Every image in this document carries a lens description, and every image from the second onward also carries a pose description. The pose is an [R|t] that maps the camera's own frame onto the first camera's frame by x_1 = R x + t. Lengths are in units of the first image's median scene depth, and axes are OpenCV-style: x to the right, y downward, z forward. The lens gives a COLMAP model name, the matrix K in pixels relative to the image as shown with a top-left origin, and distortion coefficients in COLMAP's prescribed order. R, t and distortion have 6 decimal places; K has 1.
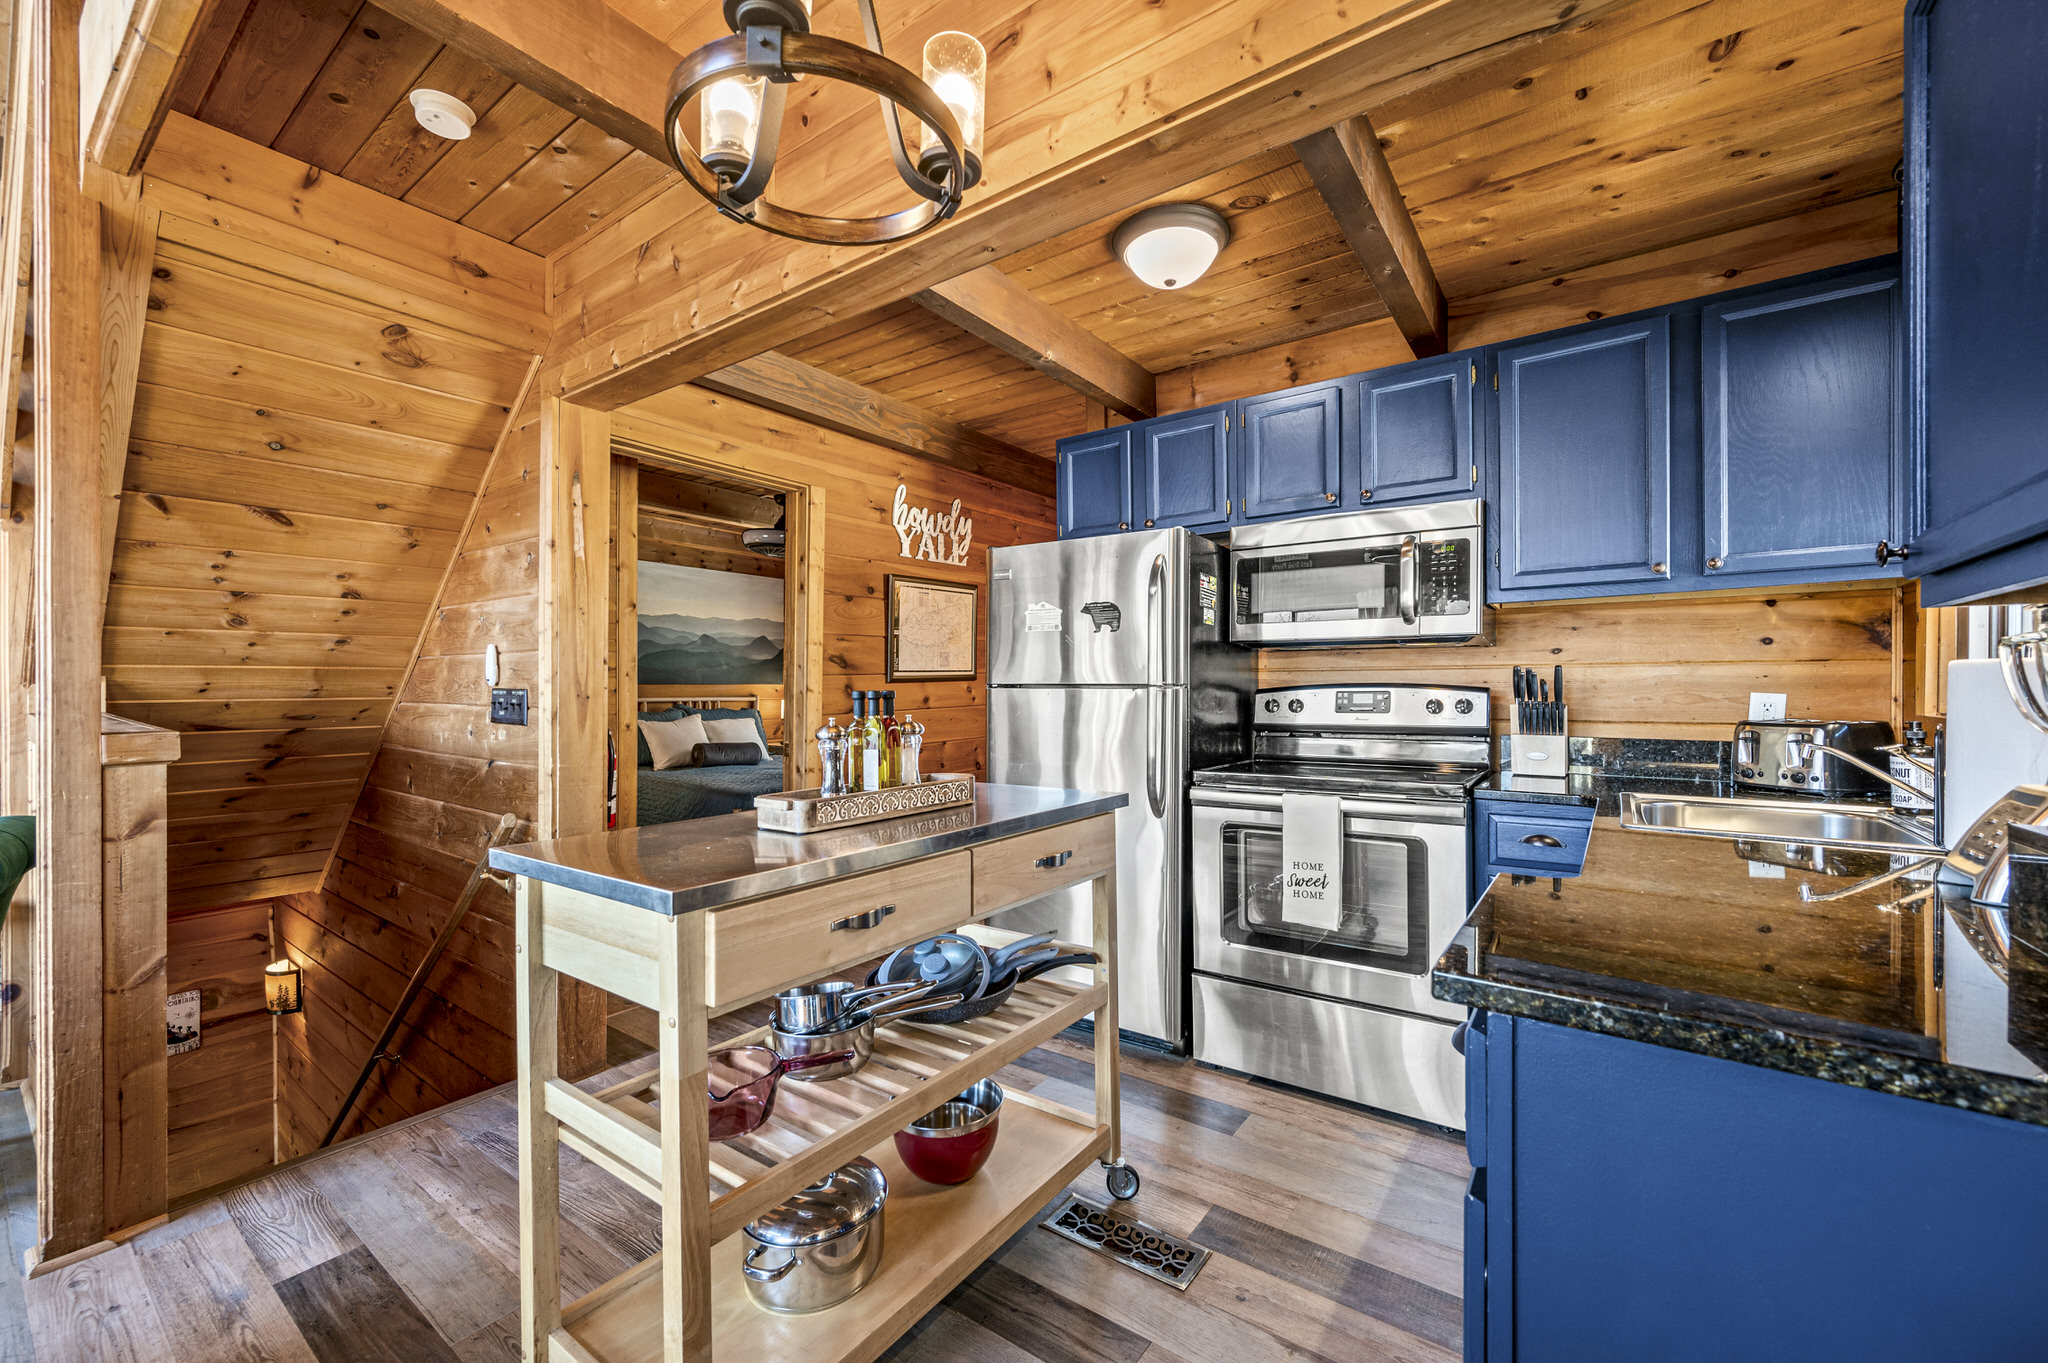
lens RADIAL K [[809.8, 0, 1016.1], [0, 809.8, 714.1], [0, 0, 1]] dist [0.002170, 0.000446]
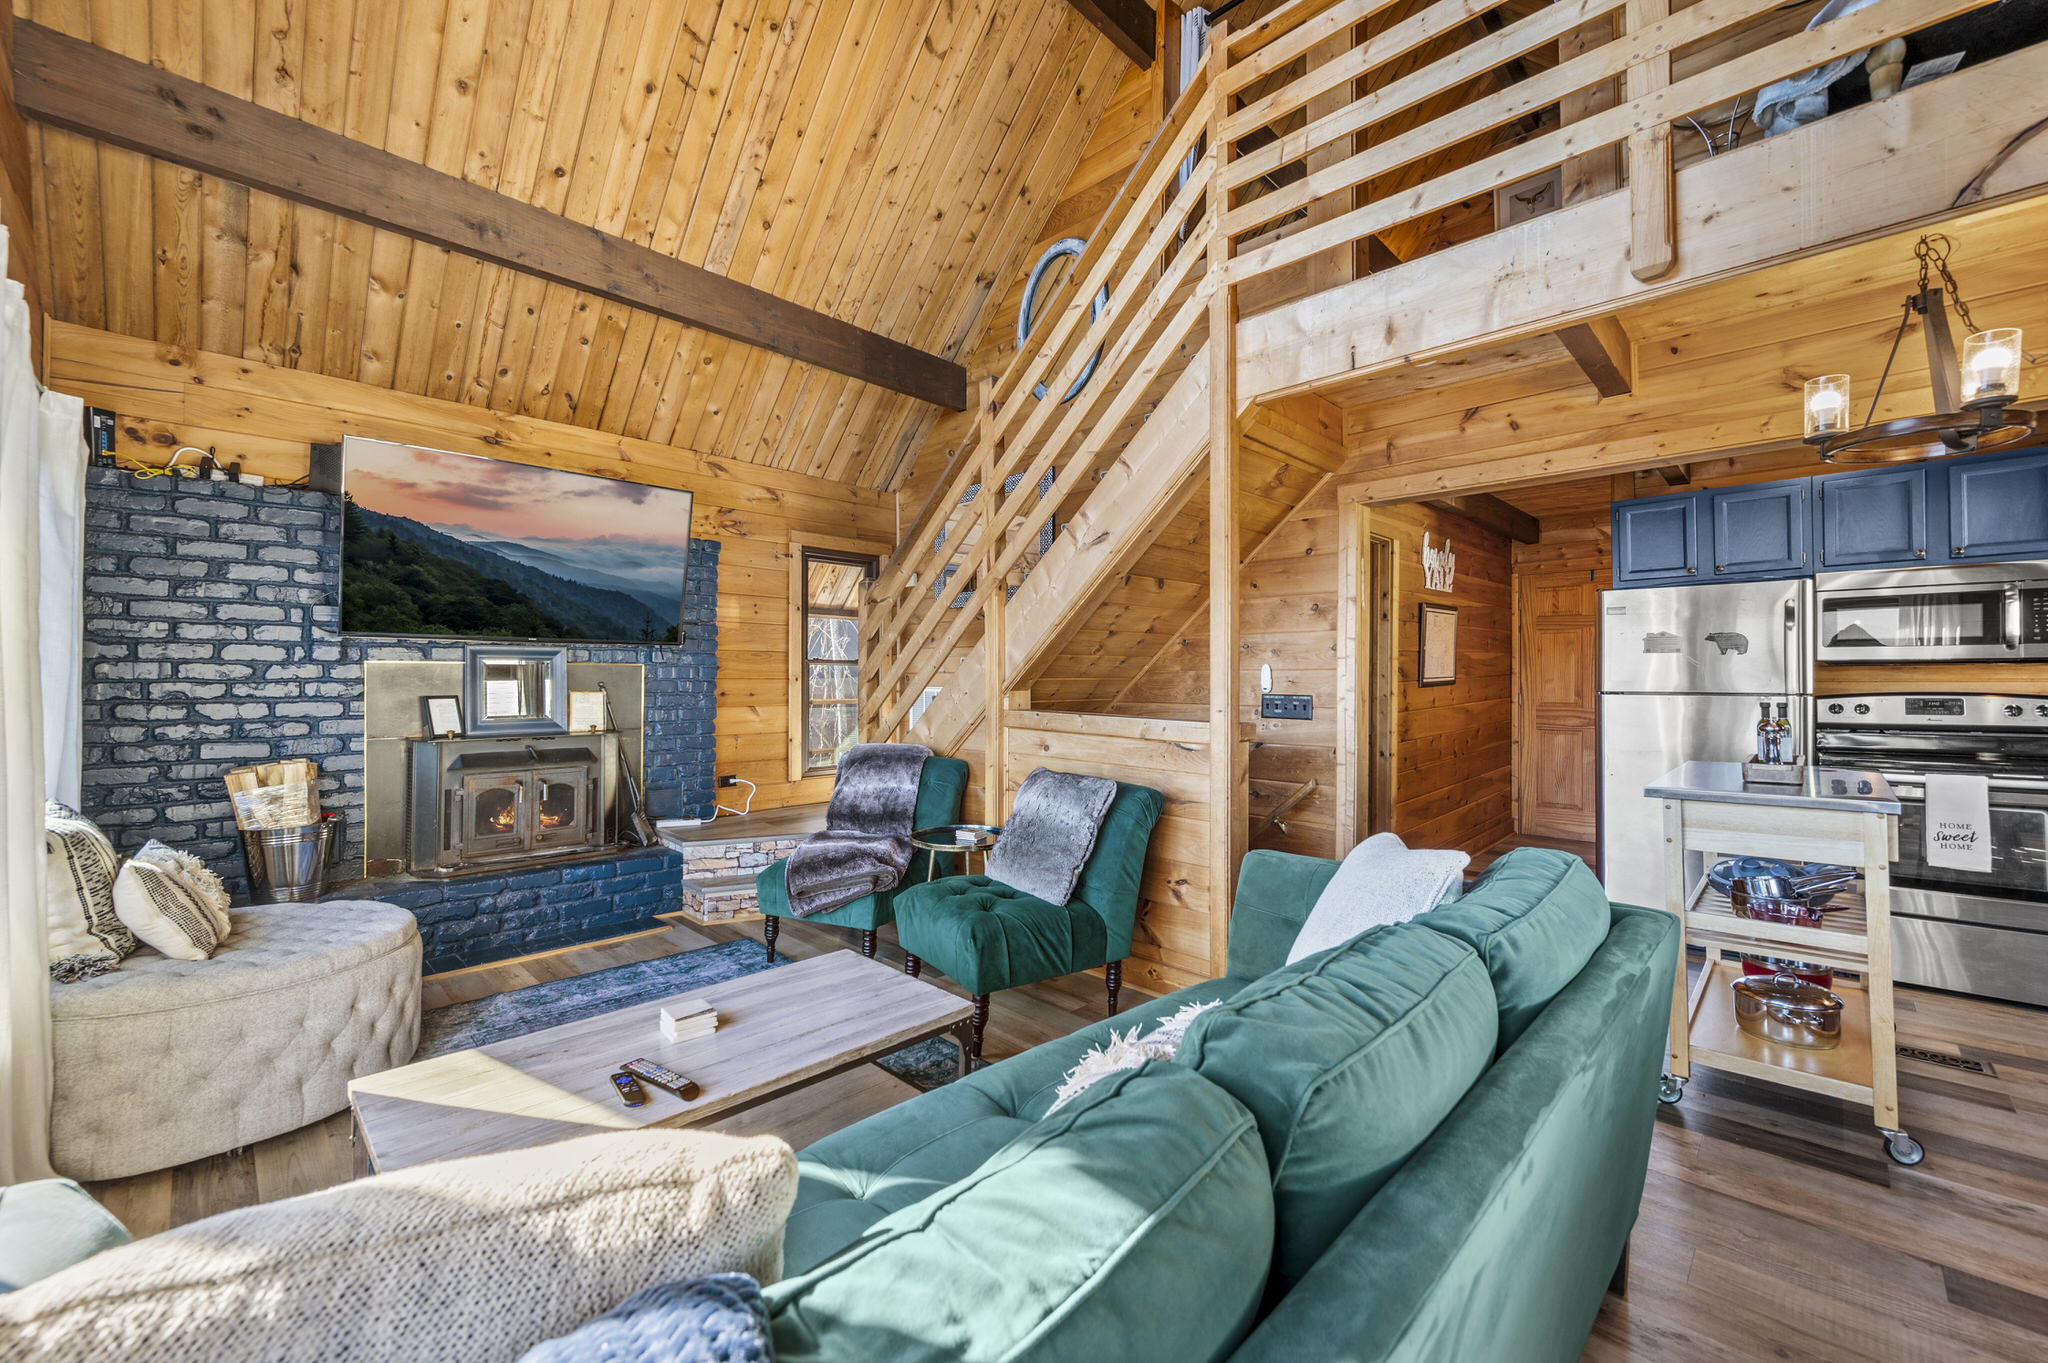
lens RADIAL K [[809.8, 0, 1012.7], [0, 809.8, 706.4], [0, 0, 1]] dist [0.002170, 0.000446]
pose [[0.989650, 0.005131, -0.143409, -0.876461], [-0.004857, 0.999986, 0.002263, -0.012270], [0.143418, -0.001543, 0.989661, -0.514065]]
